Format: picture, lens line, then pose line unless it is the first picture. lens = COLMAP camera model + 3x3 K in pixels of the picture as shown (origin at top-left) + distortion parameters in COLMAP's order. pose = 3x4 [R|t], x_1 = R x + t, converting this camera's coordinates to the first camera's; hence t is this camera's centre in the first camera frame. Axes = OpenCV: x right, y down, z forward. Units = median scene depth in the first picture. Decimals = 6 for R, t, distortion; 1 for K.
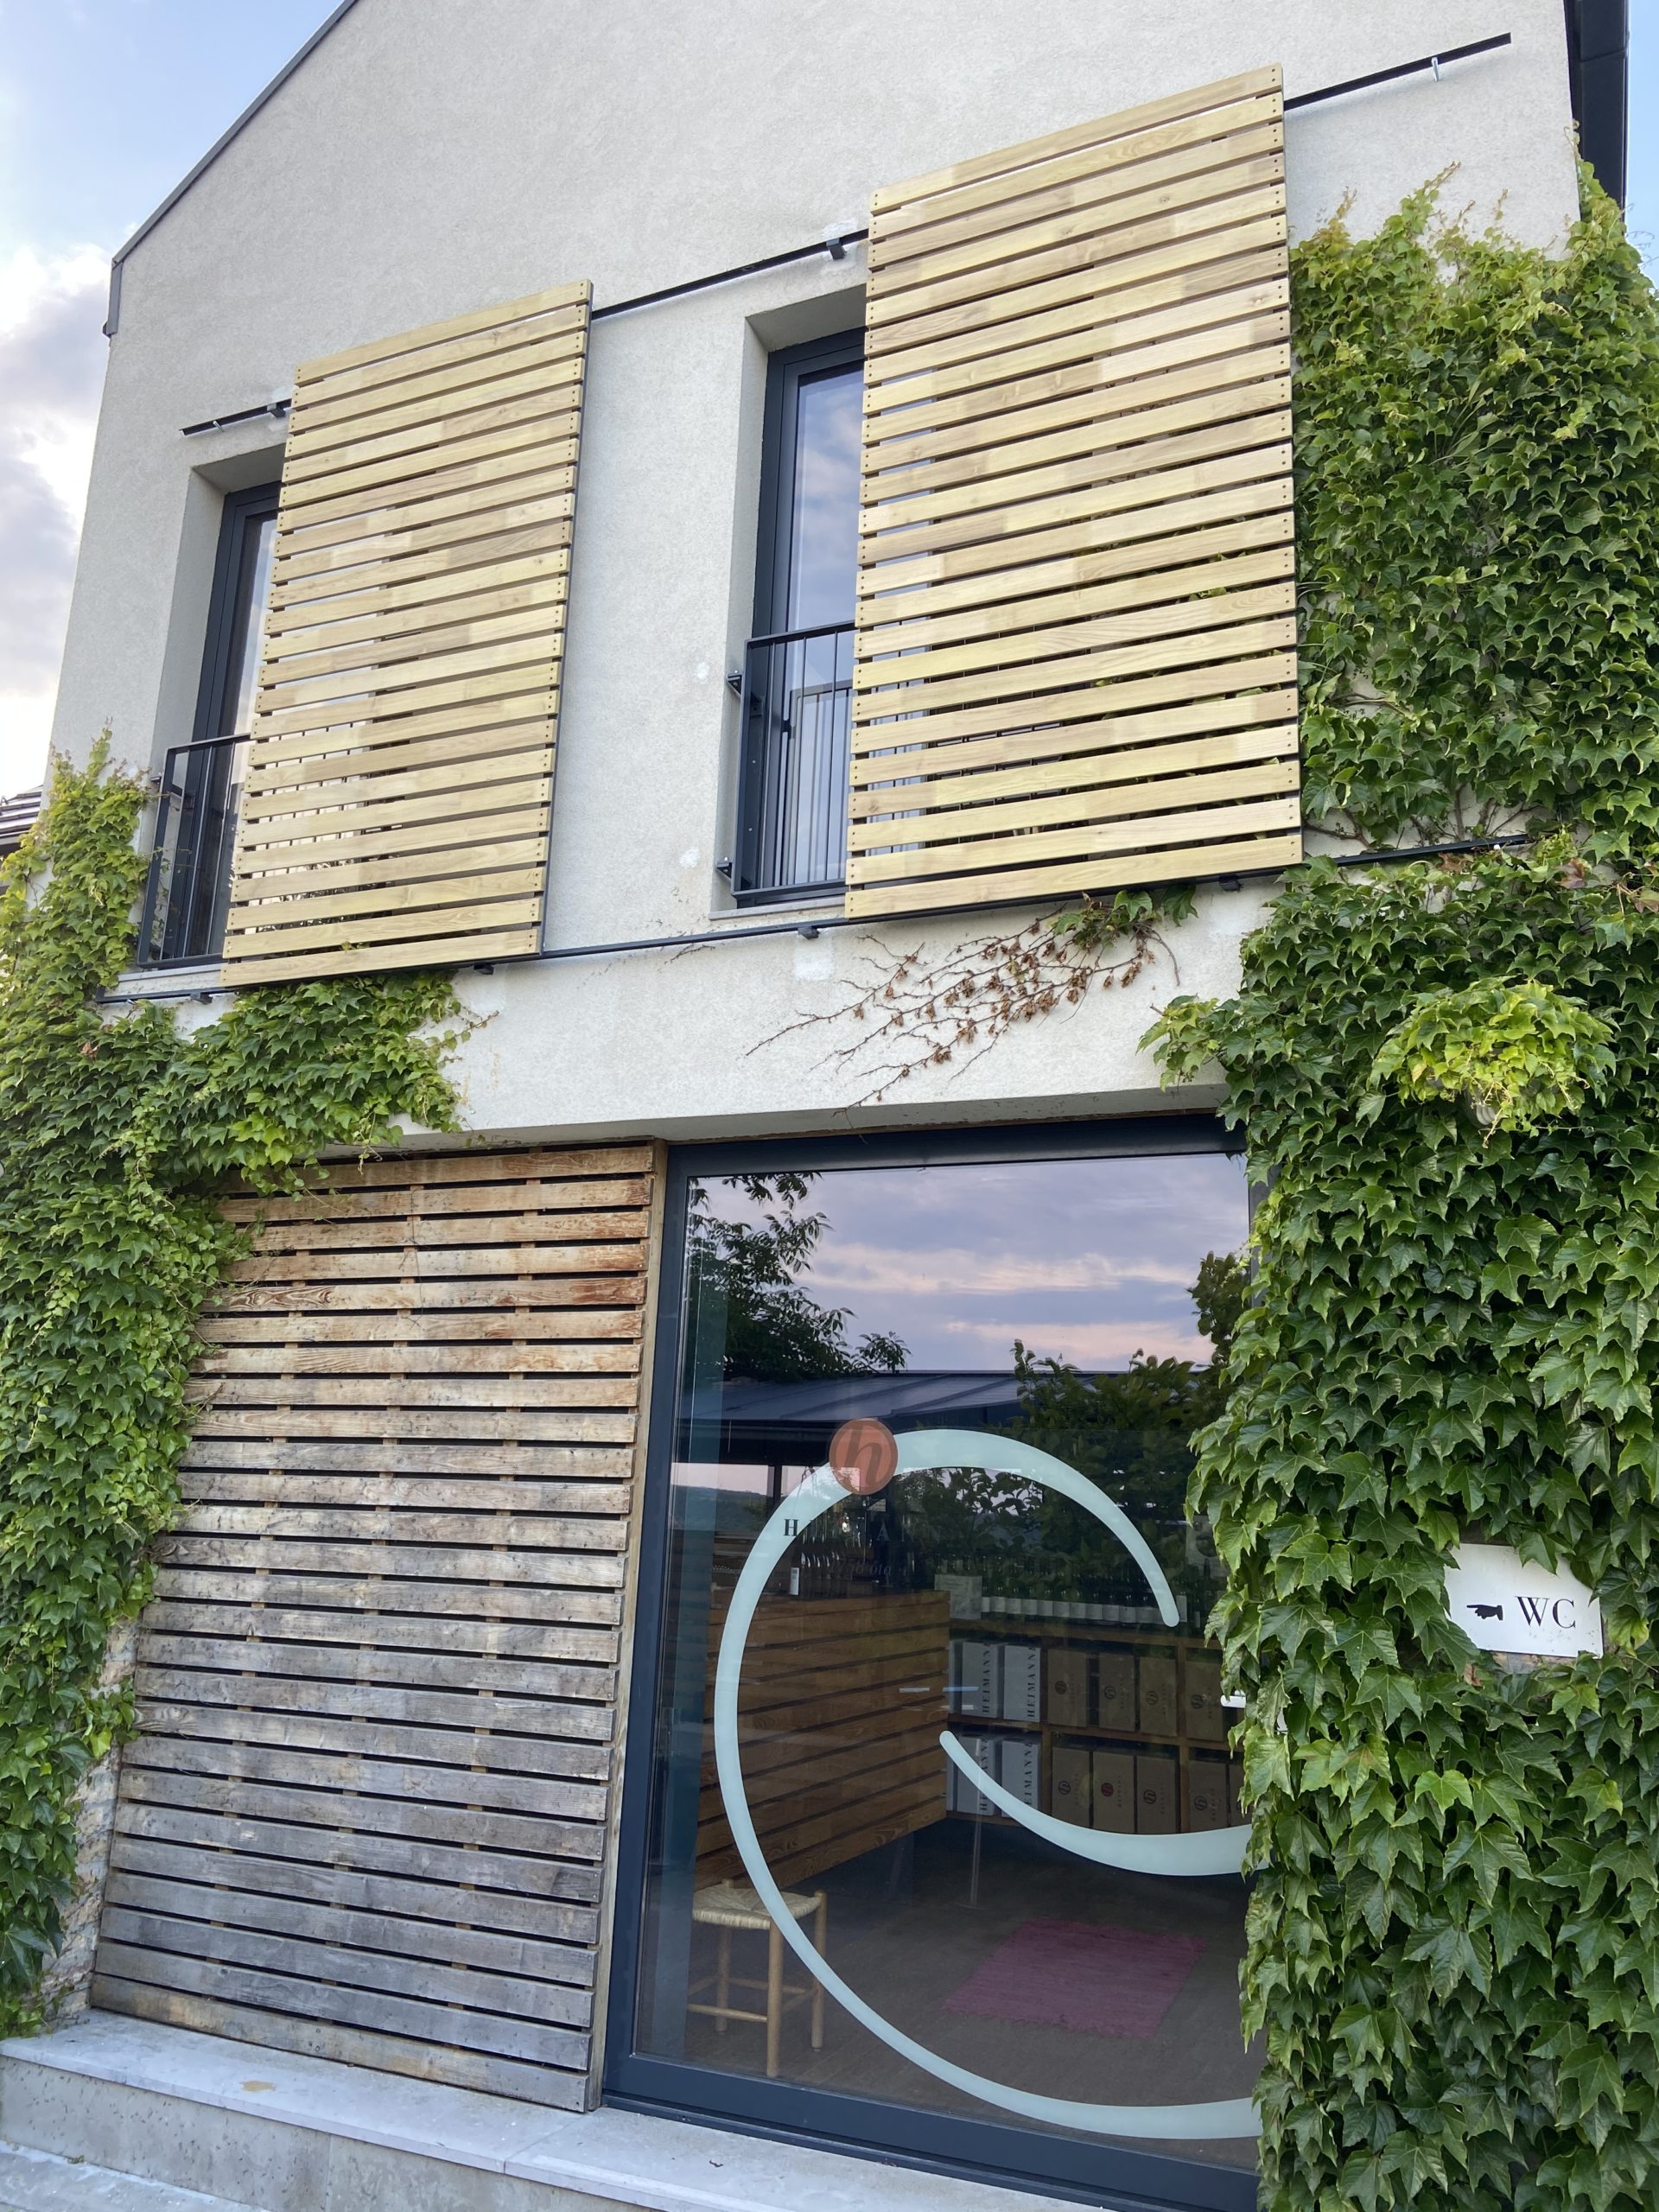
lens RADIAL K [[1636.4, 0, 829.5], [0, 1636.4, 1106.0], [0, 0, 1]] dist [0.108527, -0.134556]
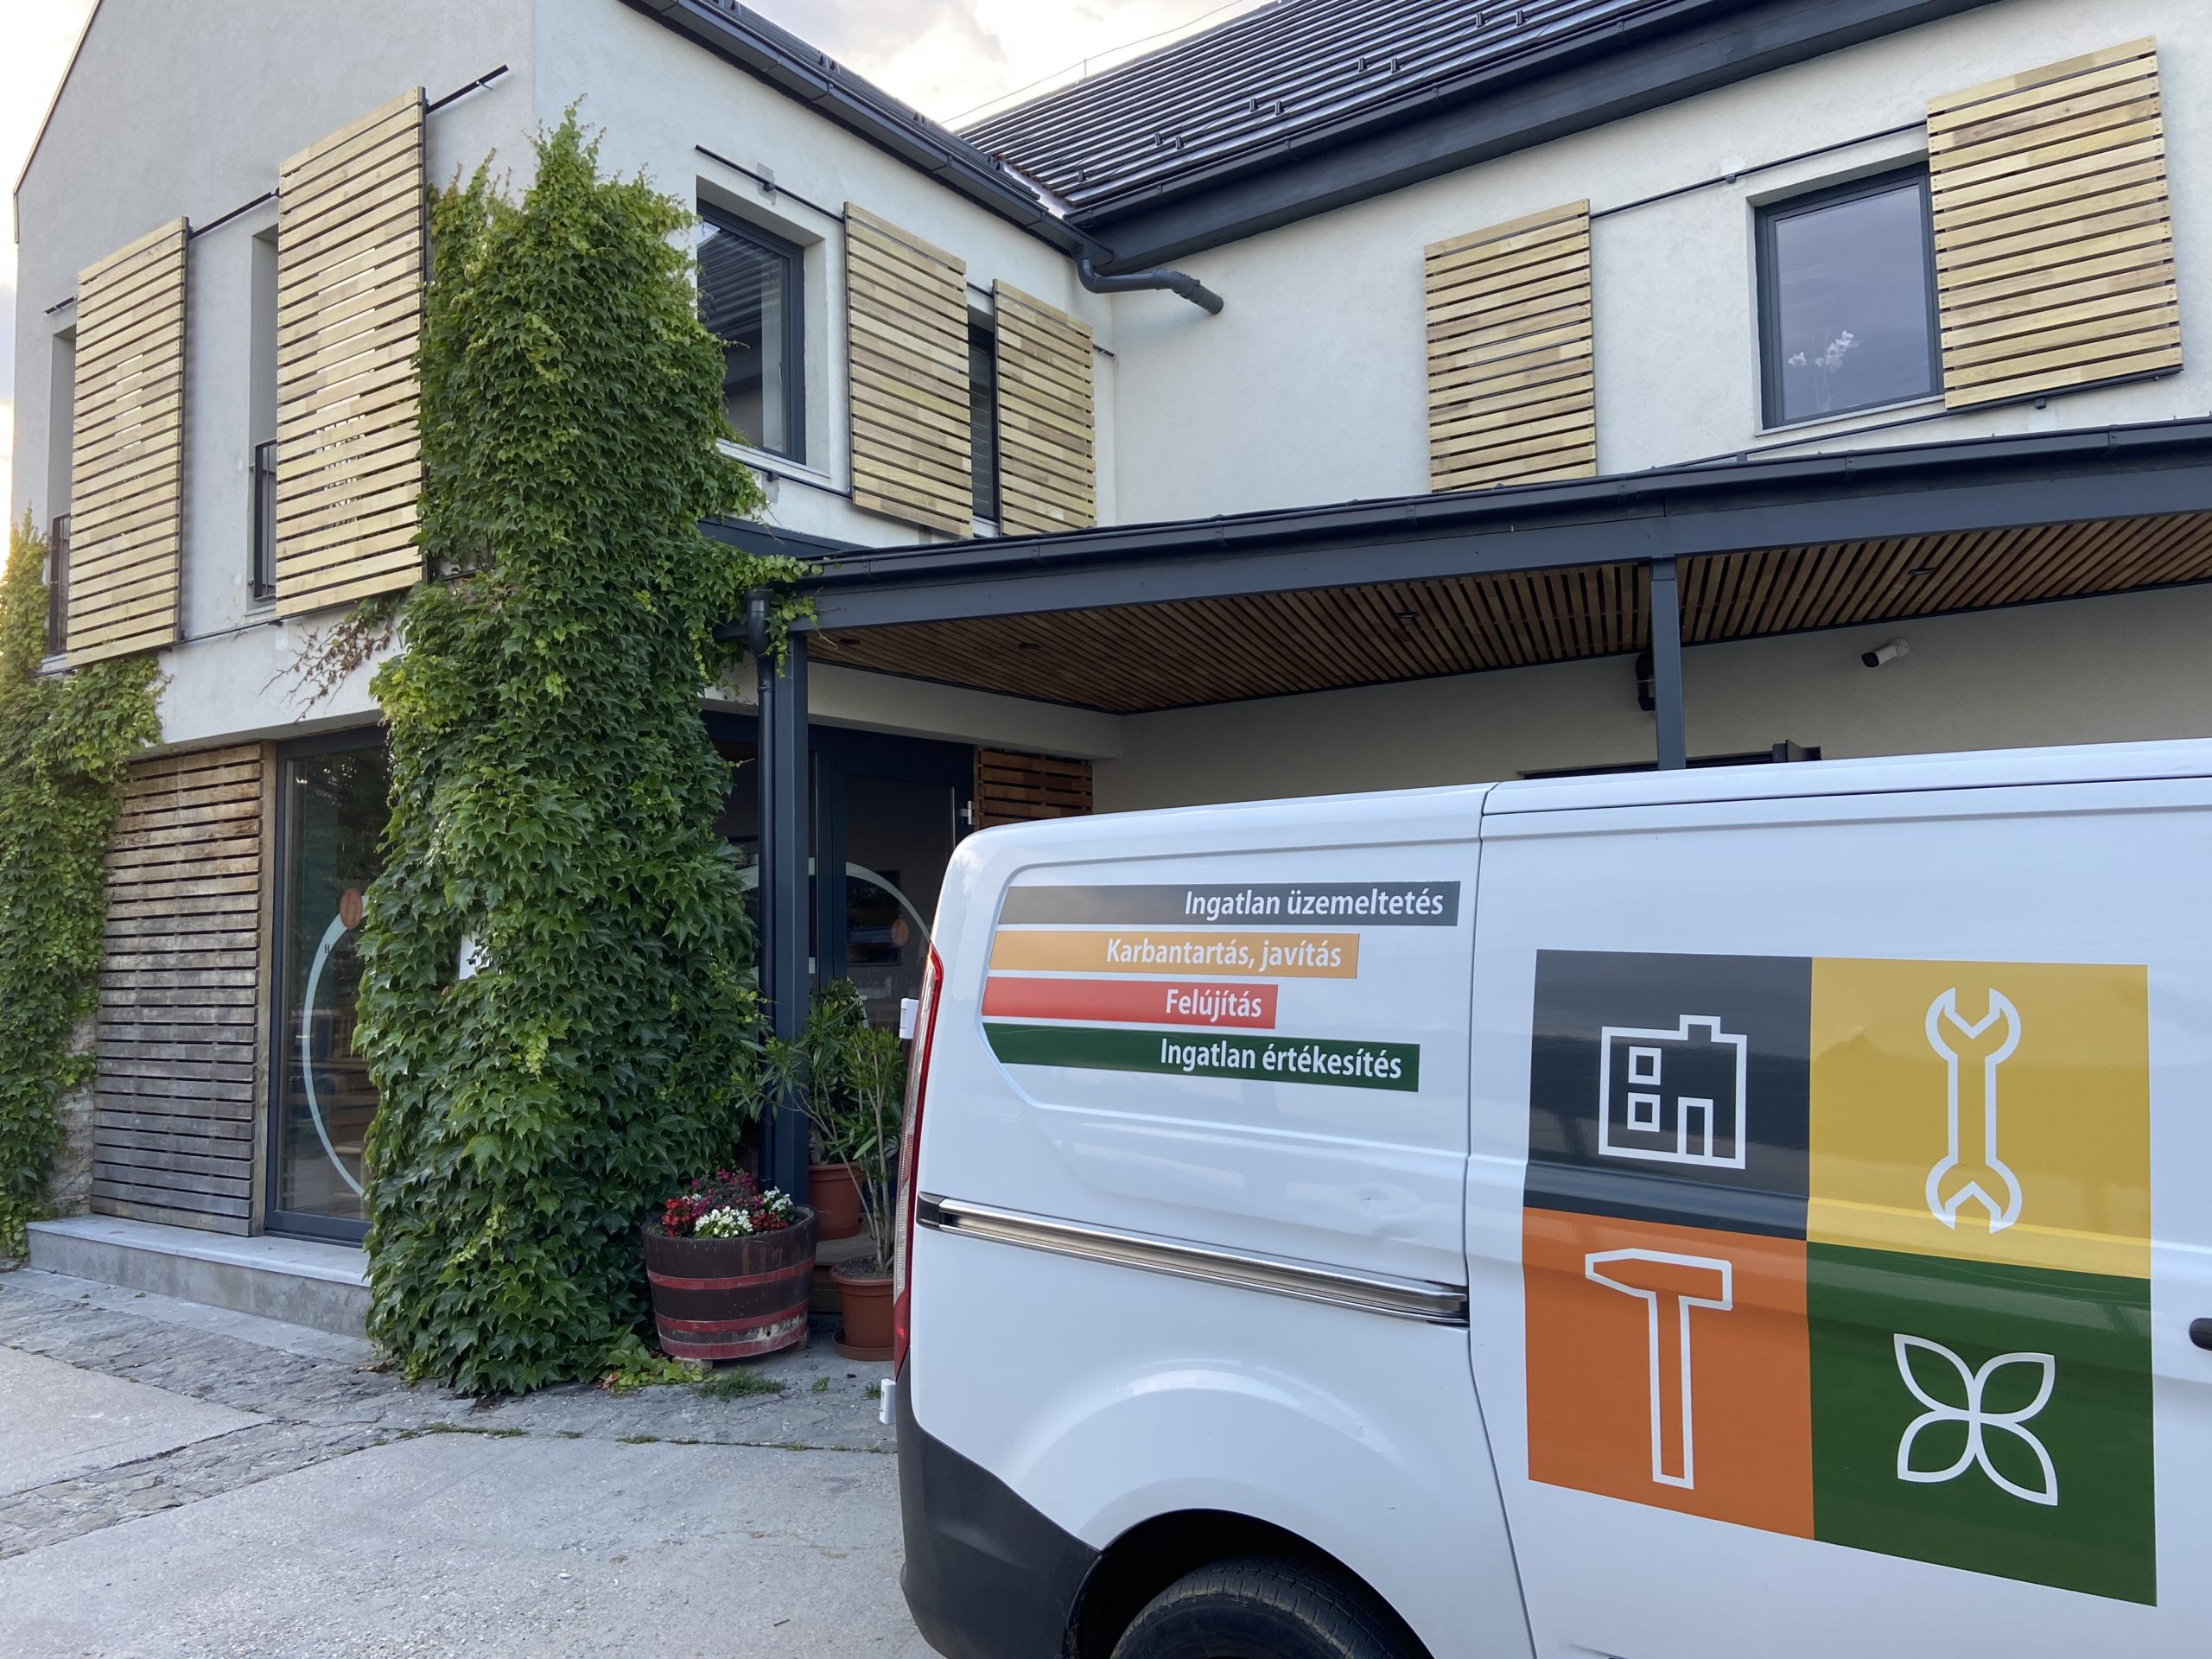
lens RADIAL K [[1636.4, 0, 1106.0], [0, 1636.4, 829.5], [0, 0, 1]] dist [0.108527, -0.134556]
pose [[0.977409, -0.073177, -0.198286, 1.117258], [0.104613, 0.982671, 0.153013, -0.063804], [0.183653, -0.170299, 0.968127, -0.573207]]
